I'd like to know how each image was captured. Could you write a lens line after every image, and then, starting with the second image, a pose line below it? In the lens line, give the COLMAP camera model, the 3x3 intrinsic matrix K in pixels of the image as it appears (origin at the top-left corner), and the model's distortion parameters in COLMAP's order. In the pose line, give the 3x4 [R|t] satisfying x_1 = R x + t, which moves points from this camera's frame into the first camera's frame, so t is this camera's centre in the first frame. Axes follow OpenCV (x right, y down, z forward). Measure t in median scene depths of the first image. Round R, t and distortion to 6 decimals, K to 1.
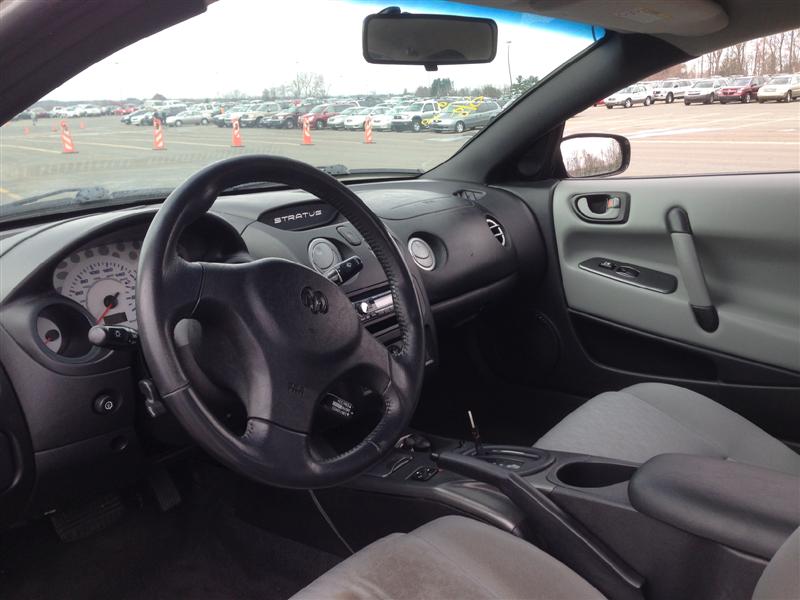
lens RADIAL K [[737.3, 0, 404.8], [0, 737.3, 320.0], [0, 0, 1]] dist [0.134109, -0.230972]
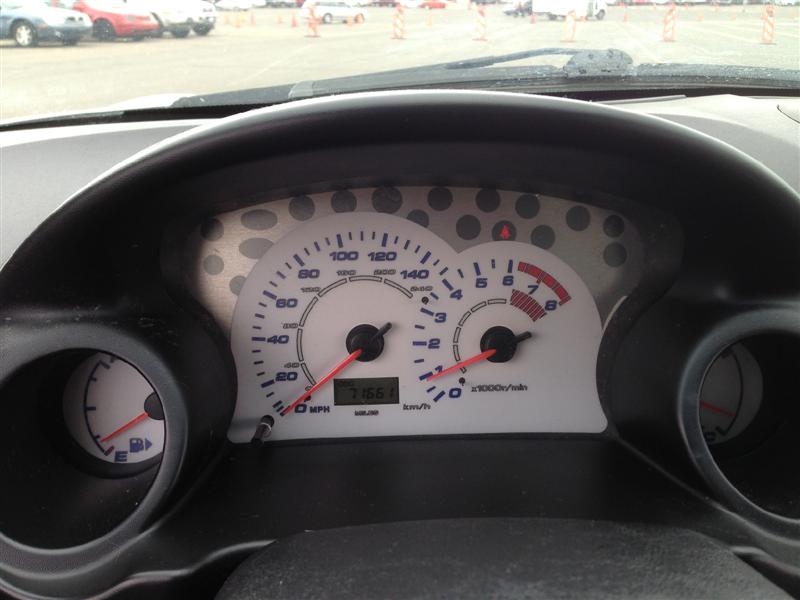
lens RADIAL K [[747.2, 0, 400.0], [0, 747.2, 300.0], [0, 0, 1]] dist [-0.000813, -0.063784]
pose [[0.646734, 0.308547, -0.697520, -0.135113], [-0.228868, 0.950884, 0.208419, -0.120906], [0.727568, 0.024848, 0.685586, 0.752340]]
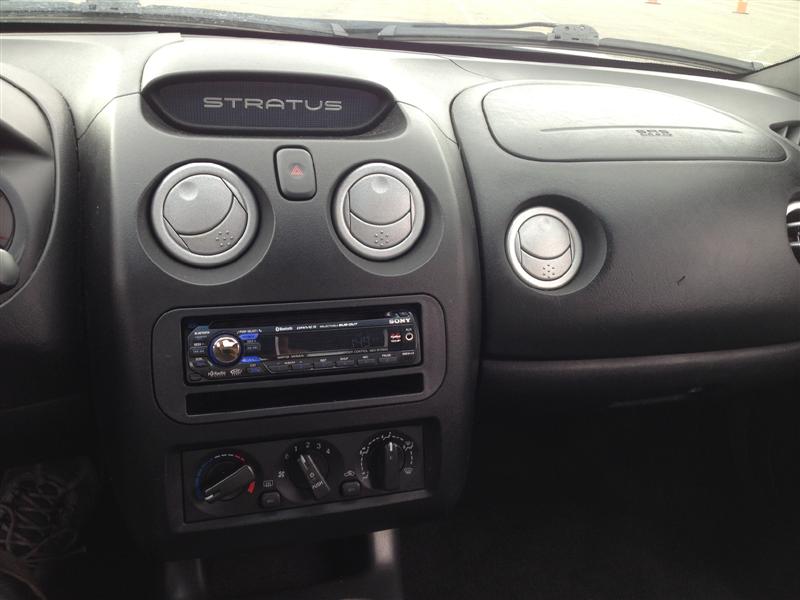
lens RADIAL K [[737.3, 0, 404.8], [0, 737.3, 320.0], [0, 0, 1]] dist [0.134109, -0.230972]
pose [[0.799885, 0.351466, -0.486472, 0.262147], [-0.262323, 0.933799, 0.243324, -0.187719], [0.539787, -0.067019, 0.839129, 0.794266]]
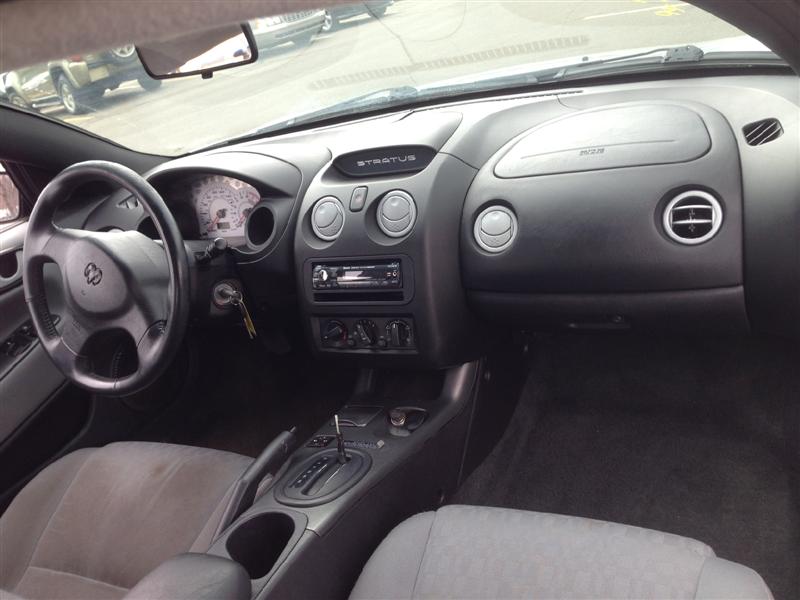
lens RADIAL K [[718.3, 0, 400.0], [0, 718.3, 300.0], [0, 0, 1]] dist [0.133032, -0.203789]
pose [[0.218883, 0.404331, -0.888035, 1.001484], [-0.048998, 0.913511, 0.403853, -0.454621], [0.974520, -0.044885, 0.219763, 1.004484]]
